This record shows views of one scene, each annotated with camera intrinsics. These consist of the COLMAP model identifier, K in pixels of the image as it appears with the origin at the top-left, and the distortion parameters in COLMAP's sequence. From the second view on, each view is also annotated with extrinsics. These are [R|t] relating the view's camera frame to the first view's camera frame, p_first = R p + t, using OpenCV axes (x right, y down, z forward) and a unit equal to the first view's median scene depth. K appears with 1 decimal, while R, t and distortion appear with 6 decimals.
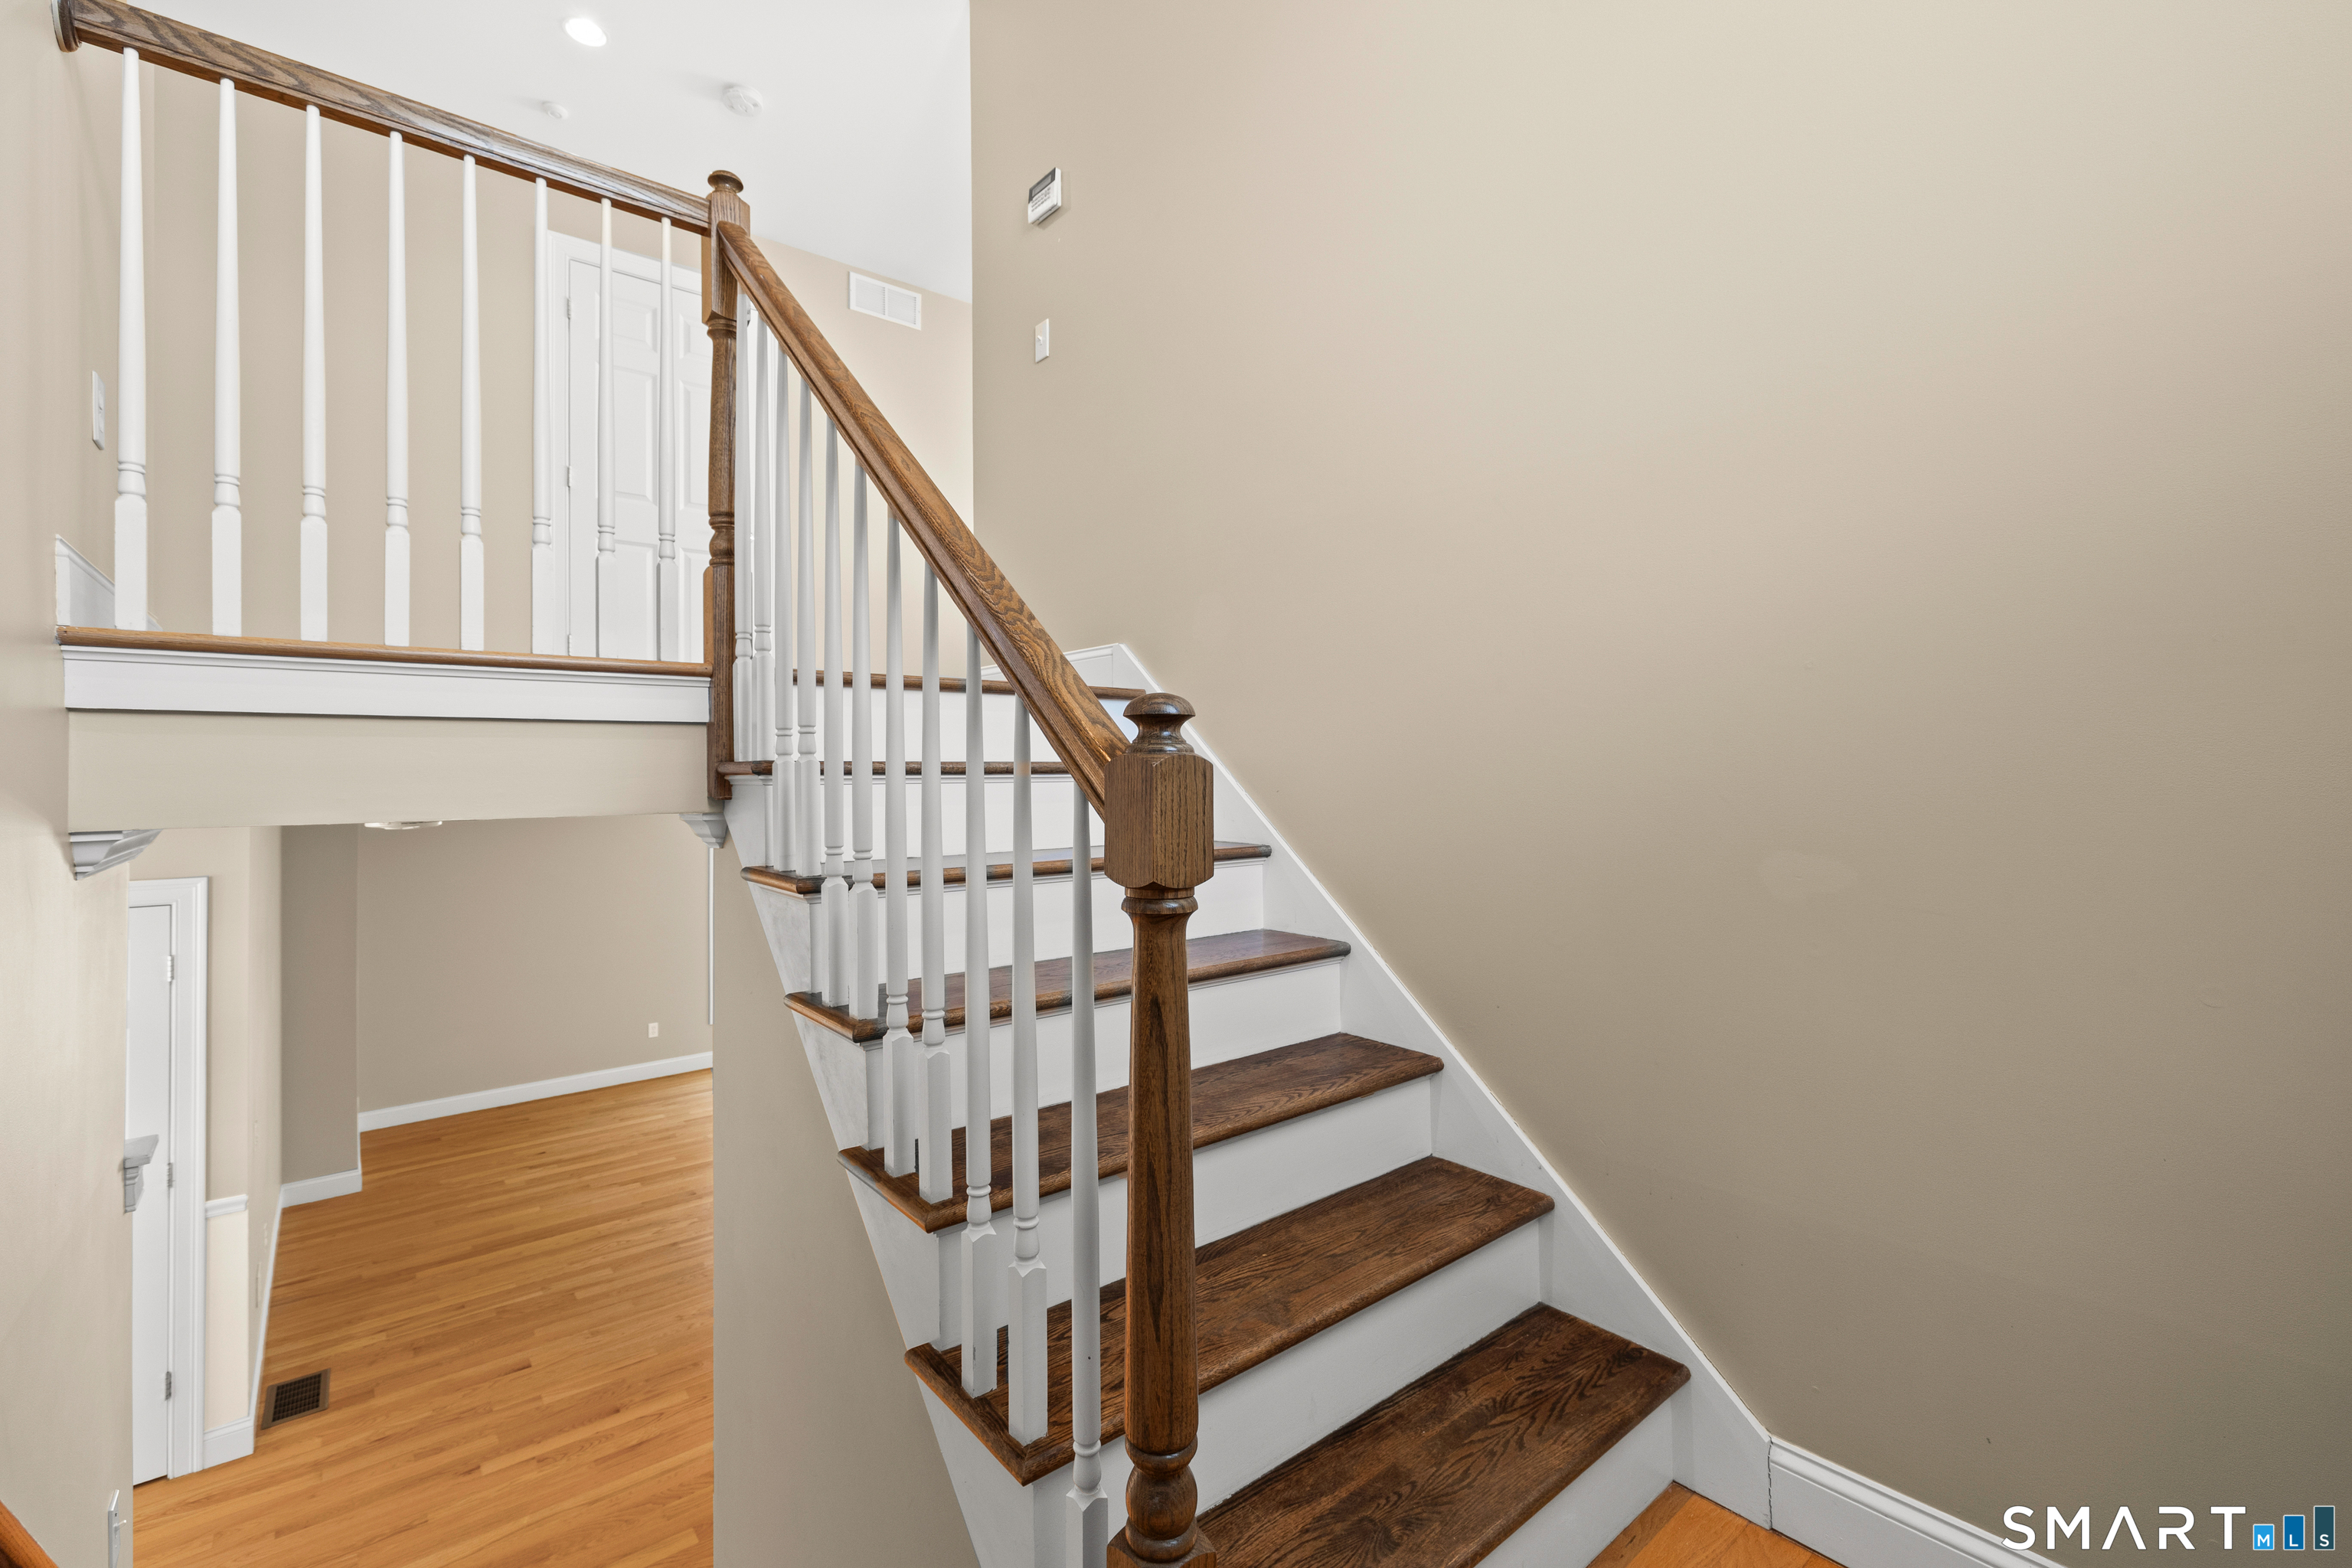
lens RADIAL K [[1001.0, 0, 1183.6], [0, 1001.0, 773.0], [0, 0, 1]] dist [-0.002164, 0.000346]
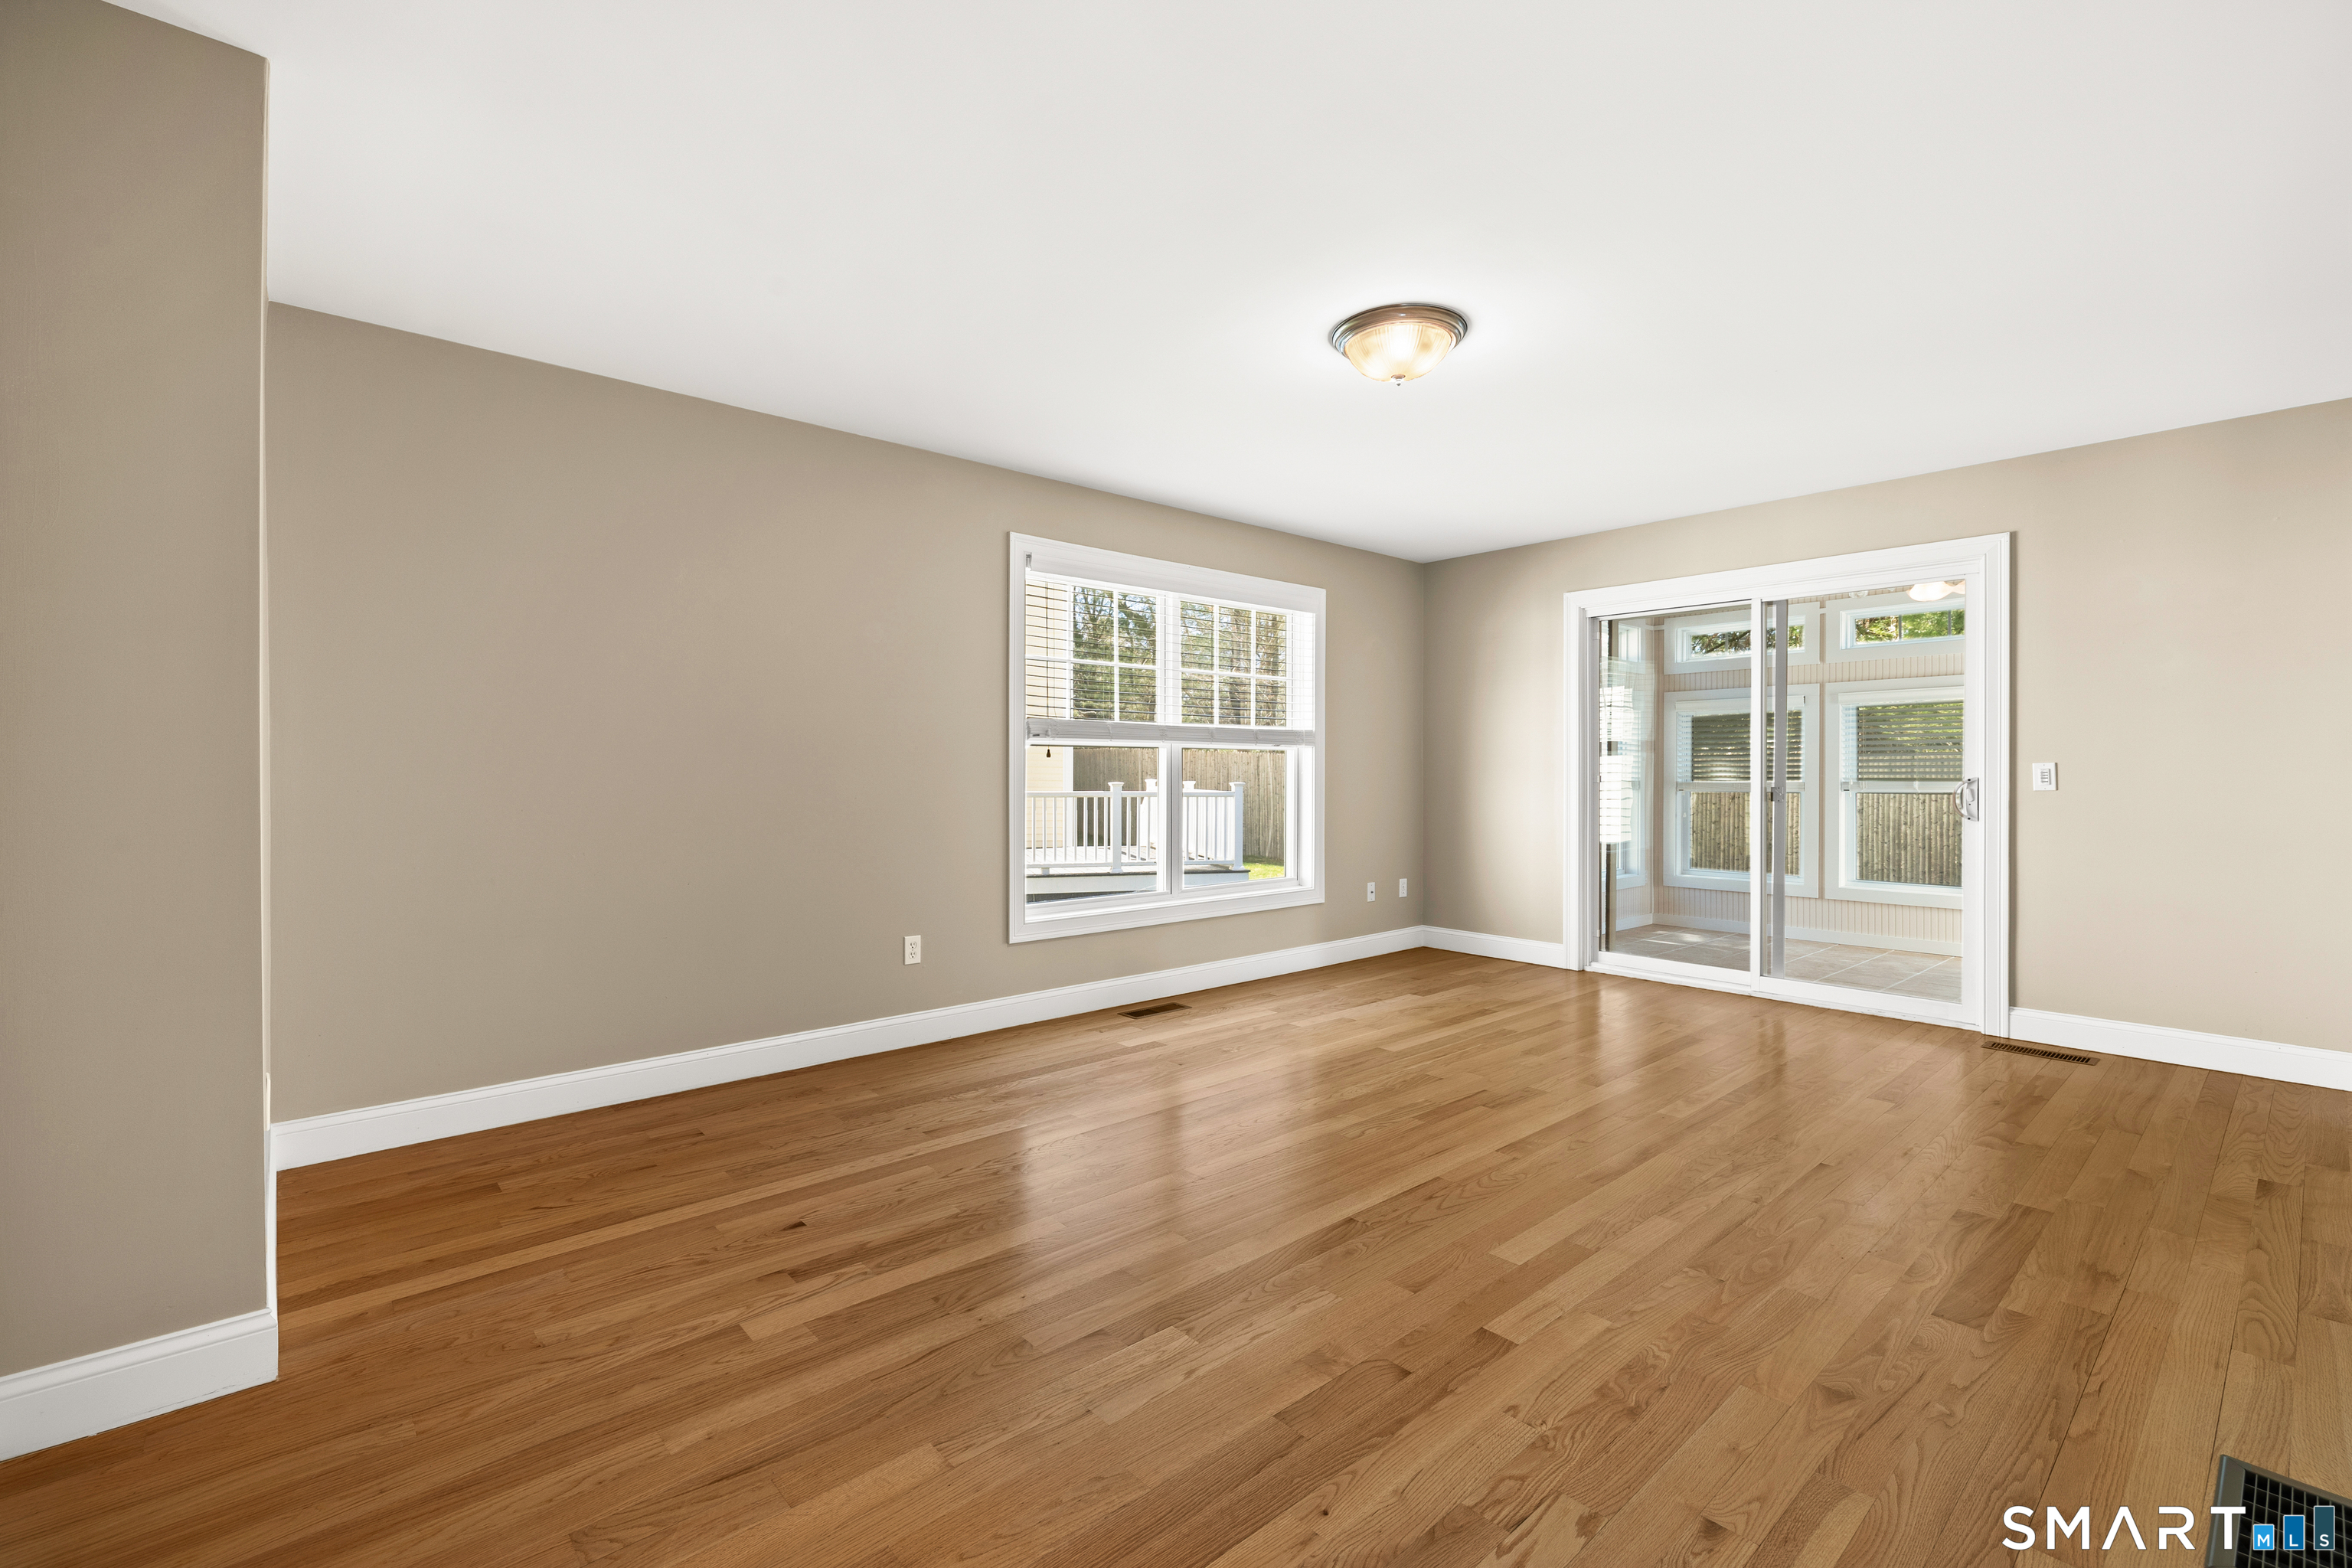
lens RADIAL K [[1012.9, 0, 1157.9], [0, 1012.9, 772.9], [0, 0, 1]] dist [0.001518, 0.000720]
pose [[0.999760, 0.000737, 0.021894, -0.515019], [-0.000514, 0.999948, -0.010209, 0.219200], [-0.021900, 0.010196, 0.999708, 0.626465]]
